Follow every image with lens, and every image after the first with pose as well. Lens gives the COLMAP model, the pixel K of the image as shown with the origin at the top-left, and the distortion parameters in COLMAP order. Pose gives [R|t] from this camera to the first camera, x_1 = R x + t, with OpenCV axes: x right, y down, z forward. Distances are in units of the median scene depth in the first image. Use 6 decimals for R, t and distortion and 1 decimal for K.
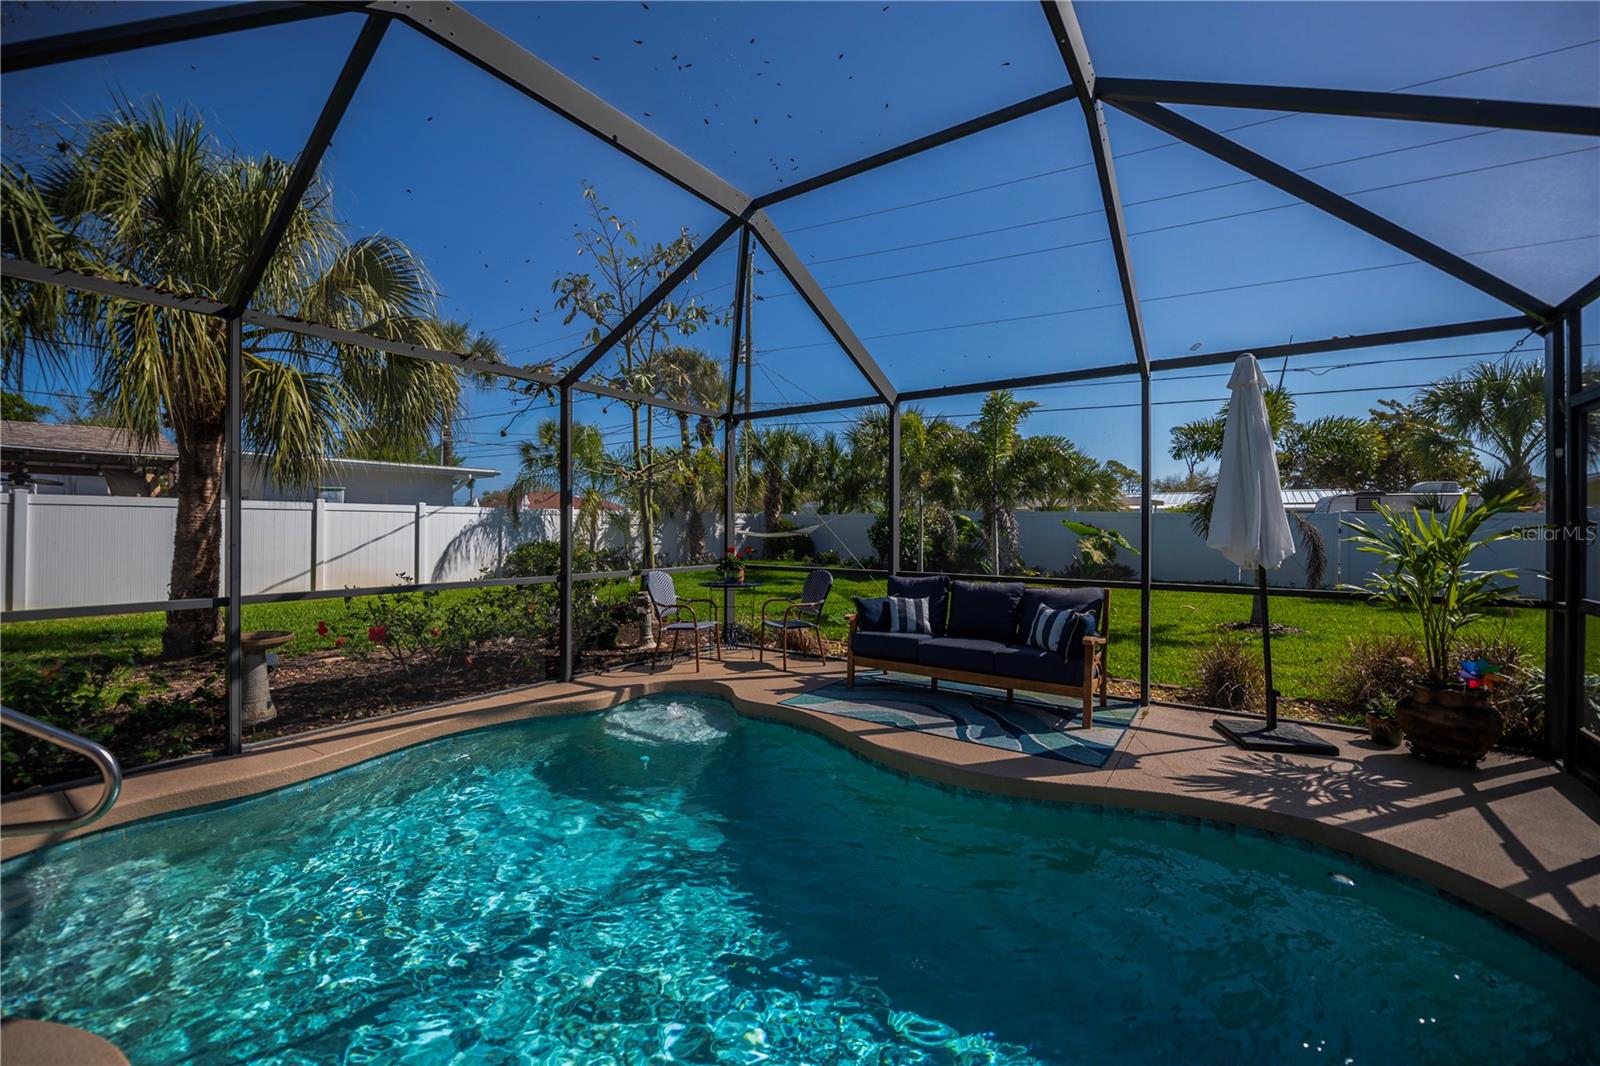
lens RADIAL K [[630.6, 0, 792.0], [0, 630.6, 525.6], [0, 0, 1]] dist [-0.008503, -0.000642]
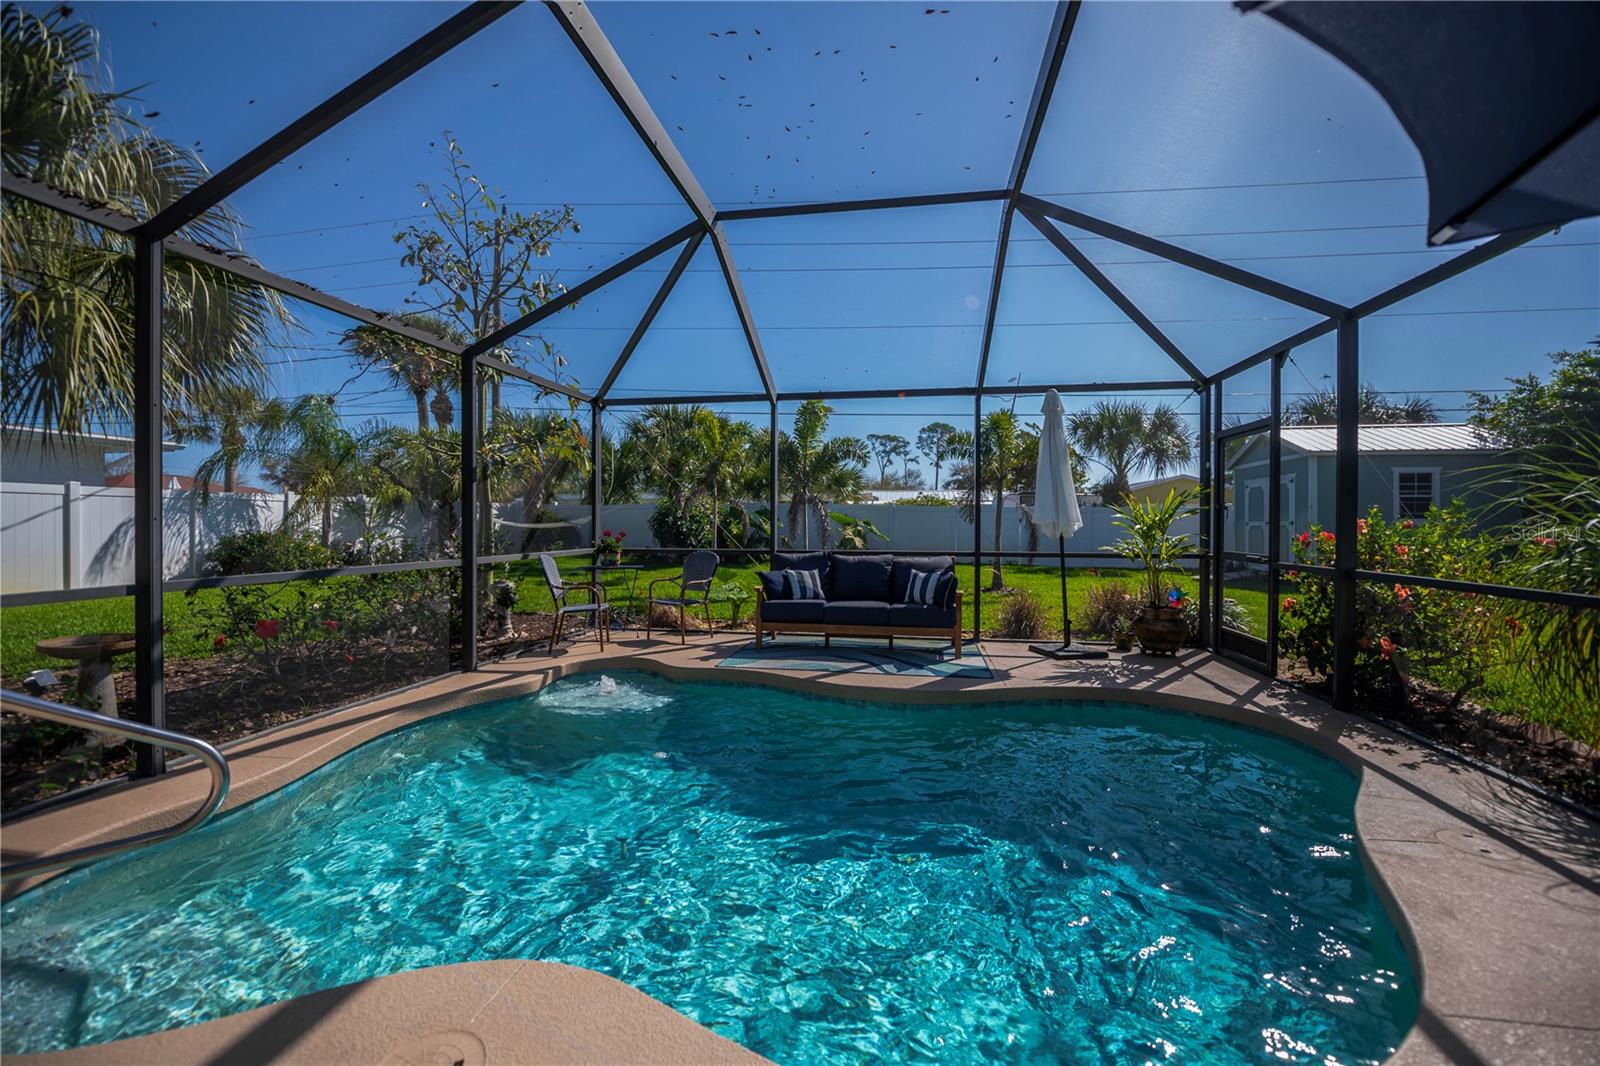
lens RADIAL K [[630.6, 0, 784.6], [0, 630.6, 527.7], [0, 0, 1]] dist [-0.008503, -0.000642]
pose [[0.912327, -0.003784, 0.409445, -0.344709], [-0.001845, 0.999909, 0.013354, 0.020993], [-0.409459, -0.012938, 0.912237, -0.056458]]
